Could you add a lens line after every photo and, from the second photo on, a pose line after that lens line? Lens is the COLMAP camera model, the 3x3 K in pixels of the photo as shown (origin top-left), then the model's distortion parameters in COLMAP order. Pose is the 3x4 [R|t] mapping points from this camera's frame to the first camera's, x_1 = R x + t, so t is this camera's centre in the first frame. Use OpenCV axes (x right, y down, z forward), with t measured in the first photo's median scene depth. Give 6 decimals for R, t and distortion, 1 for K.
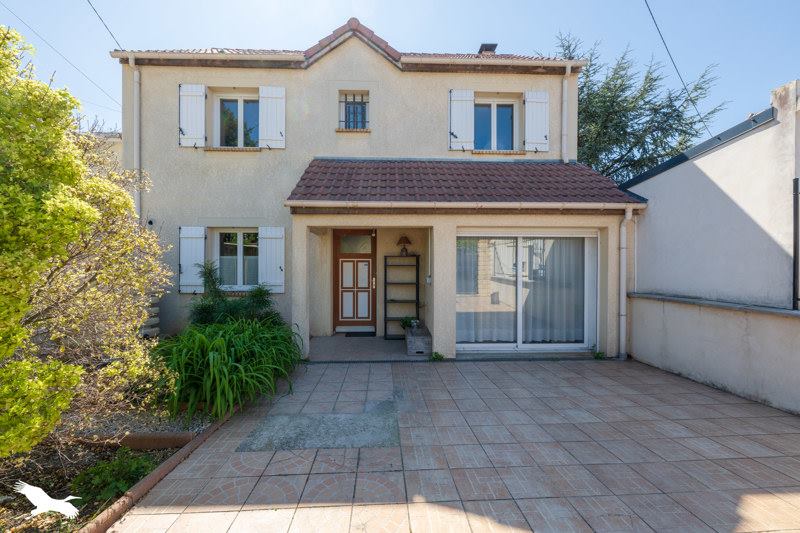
lens RADIAL K [[318.8, 0, 400.1], [0, 318.8, 265.8], [0, 0, 1]] dist [-0.000599, 0.000602]
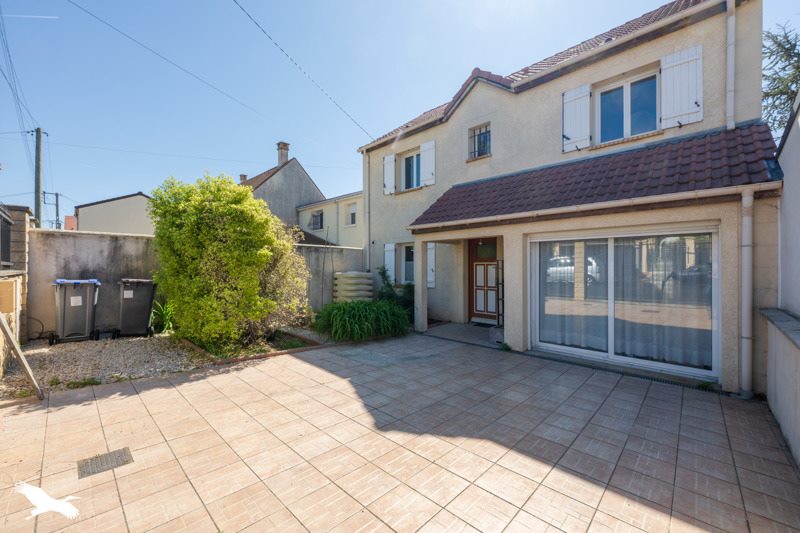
lens RADIAL K [[318.8, 0, 399.4], [0, 318.8, 267.2], [0, 0, 1]] dist [-0.000599, 0.000602]
pose [[0.683865, 0.000718, -0.729609, 0.562865], [-0.000328, 1.000000, 0.000677, -0.005622], [0.729609, -0.000224, 0.683865, -0.063520]]
